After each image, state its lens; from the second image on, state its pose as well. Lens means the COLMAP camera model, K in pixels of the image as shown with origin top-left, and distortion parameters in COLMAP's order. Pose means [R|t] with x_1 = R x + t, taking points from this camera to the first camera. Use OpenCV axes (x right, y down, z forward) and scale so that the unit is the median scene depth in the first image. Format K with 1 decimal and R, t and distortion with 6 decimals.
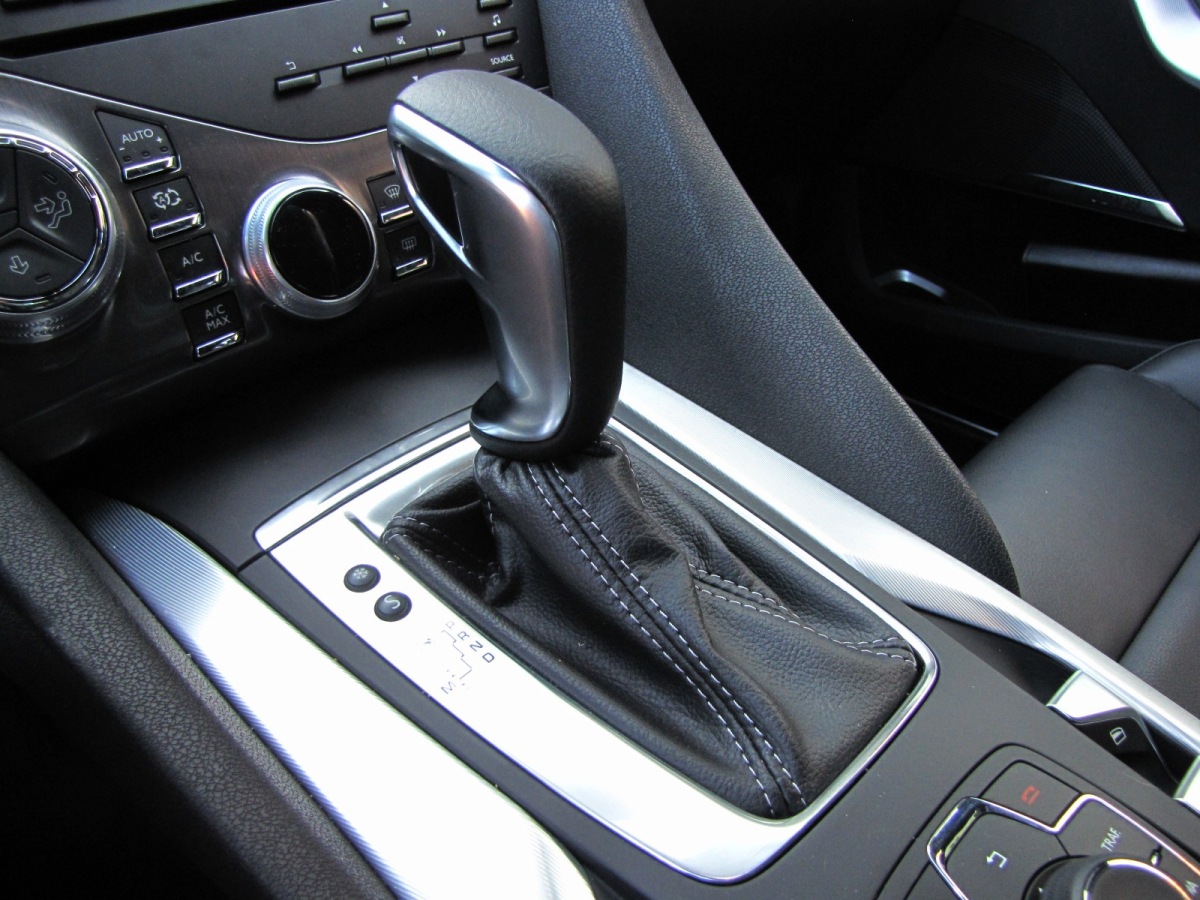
lens RADIAL K [[975.0, 0, 600.0], [0, 975.0, 450.0], [0, 0, 1]] dist [-0.209376, 0.279655]
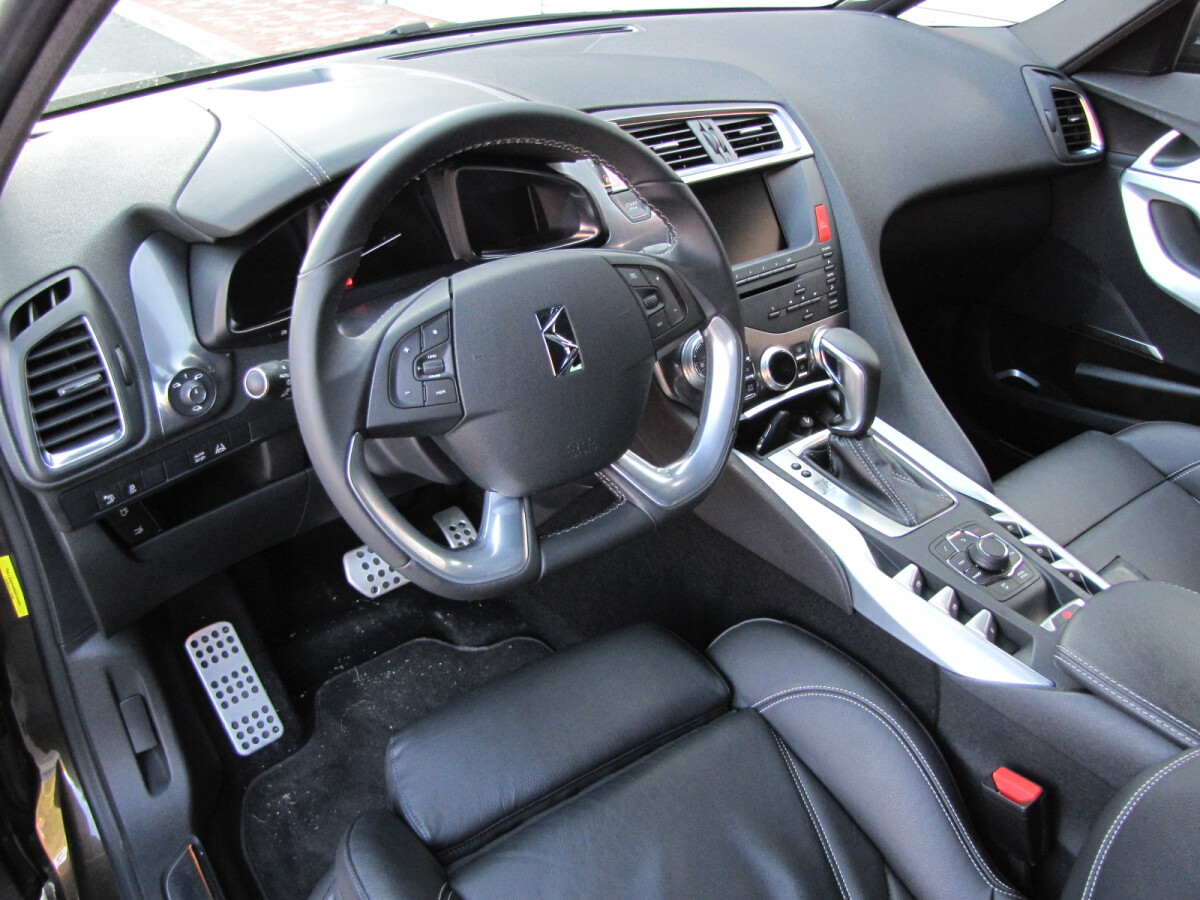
lens RADIAL K [[975.0, 0, 600.0], [0, 975.0, 450.0], [0, 0, 1]] dist [-0.209376, 0.279655]
pose [[0.981121, 0.081695, -0.175290, -0.327217], [-0.088924, 0.995466, -0.033777, 0.248749], [0.171736, 0.048726, 0.983937, -2.535949]]
